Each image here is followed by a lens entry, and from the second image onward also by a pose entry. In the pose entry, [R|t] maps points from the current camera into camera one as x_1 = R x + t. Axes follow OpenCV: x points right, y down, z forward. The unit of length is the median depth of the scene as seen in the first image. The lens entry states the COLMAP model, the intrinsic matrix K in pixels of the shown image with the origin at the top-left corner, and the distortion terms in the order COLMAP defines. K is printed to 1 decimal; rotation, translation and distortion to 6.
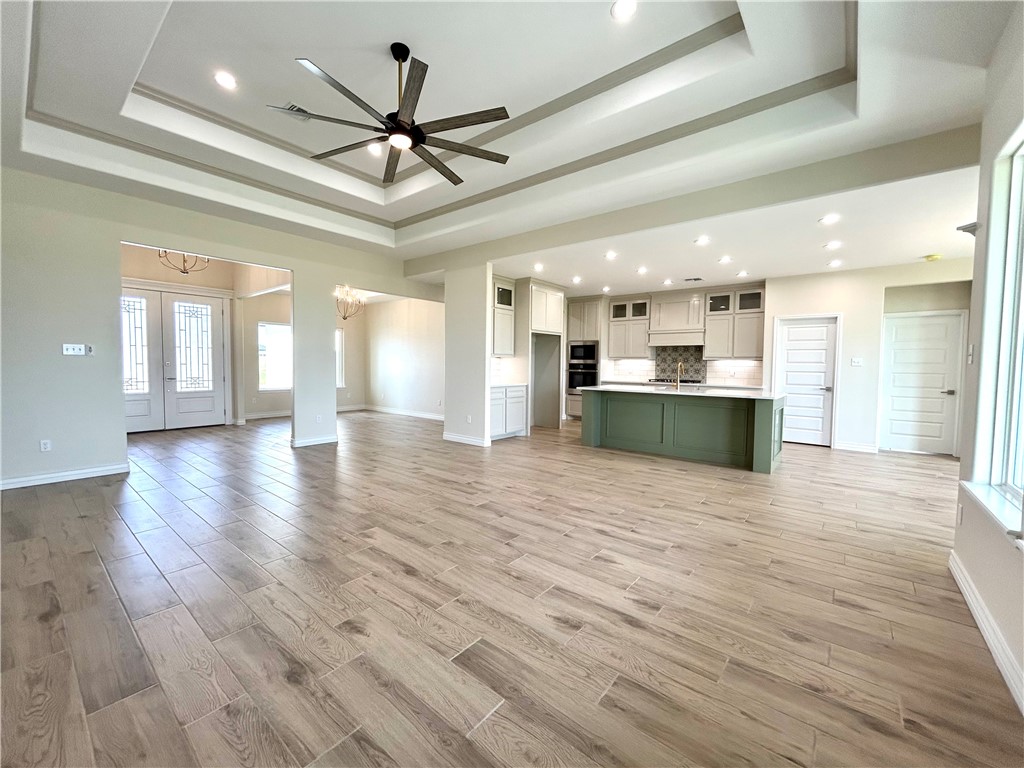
lens RADIAL K [[414.0, 0, 510.0], [0, 414.0, 383.8], [0, 0, 1]] dist [0.001671, -0.000146]
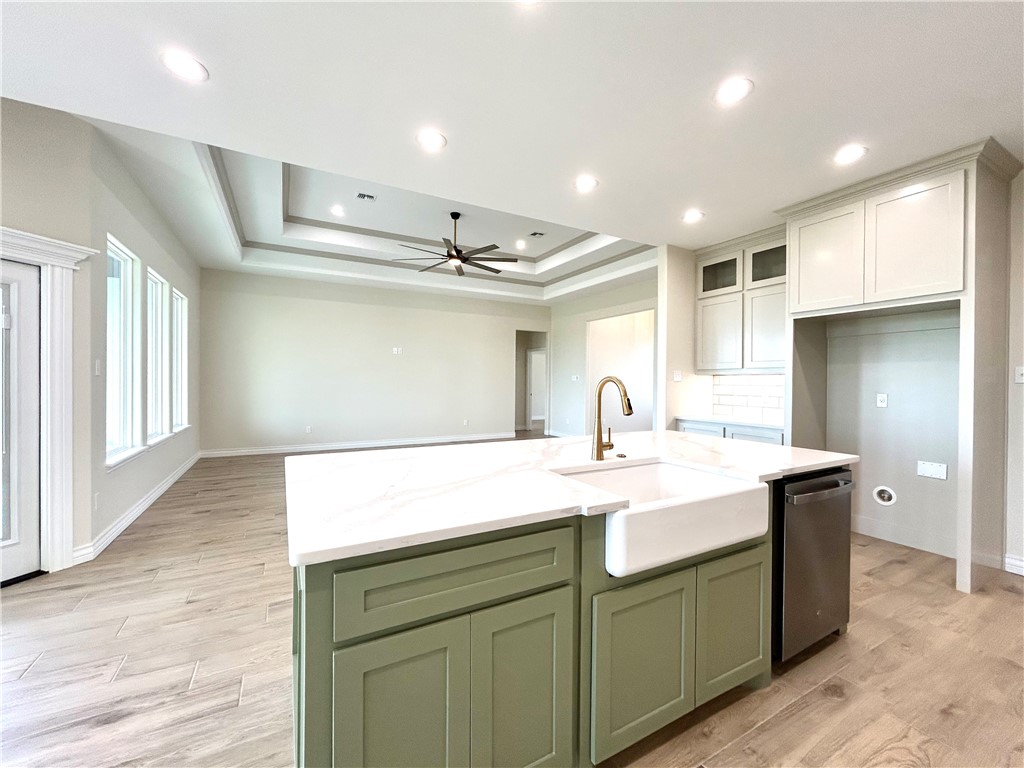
lens RADIAL K [[414.0, 0, 510.0], [0, 414.0, 383.8], [0, 0, 1]] dist [0.001671, -0.000146]
pose [[-0.372051, -0.008953, -0.928169, 0.539513], [-0.057028, 0.998285, 0.013229, -0.033608], [0.926459, 0.057853, -0.371924, 0.776572]]
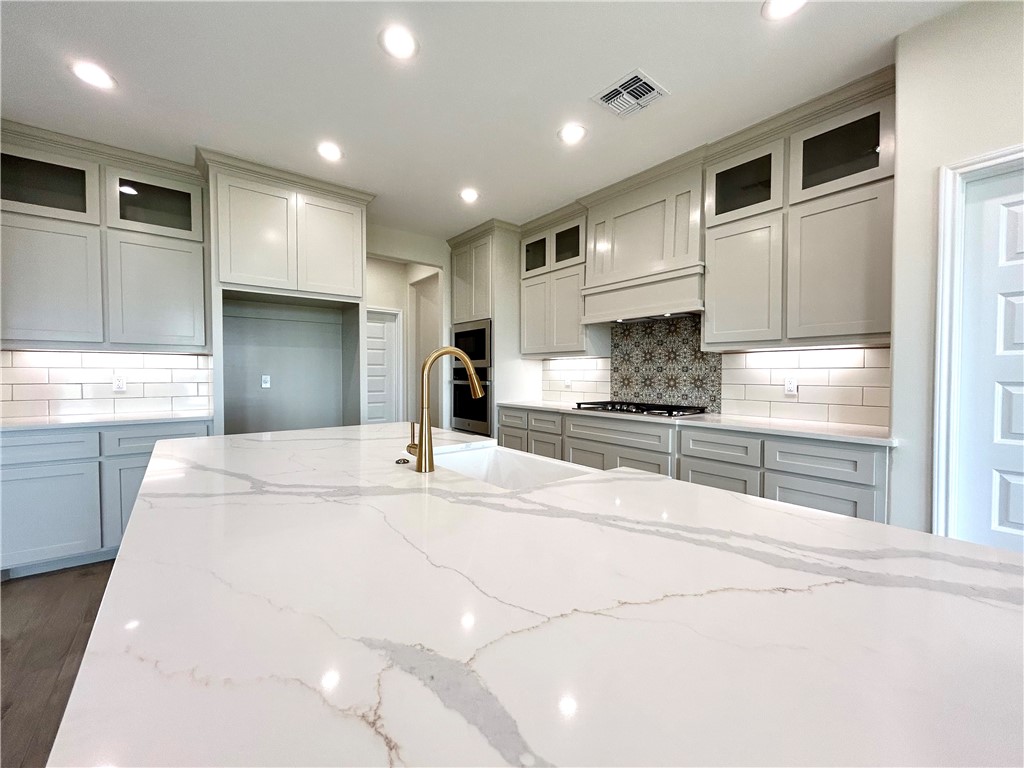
lens RADIAL K [[414.0, 0, 510.0], [0, 414.0, 383.8], [0, 0, 1]] dist [0.001671, -0.000146]
pose [[0.977285, -0.004268, -0.211888, 0.363882], [-0.000997, 0.999694, -0.024734, -0.019619], [0.211929, 0.024384, 0.976981, 0.586311]]
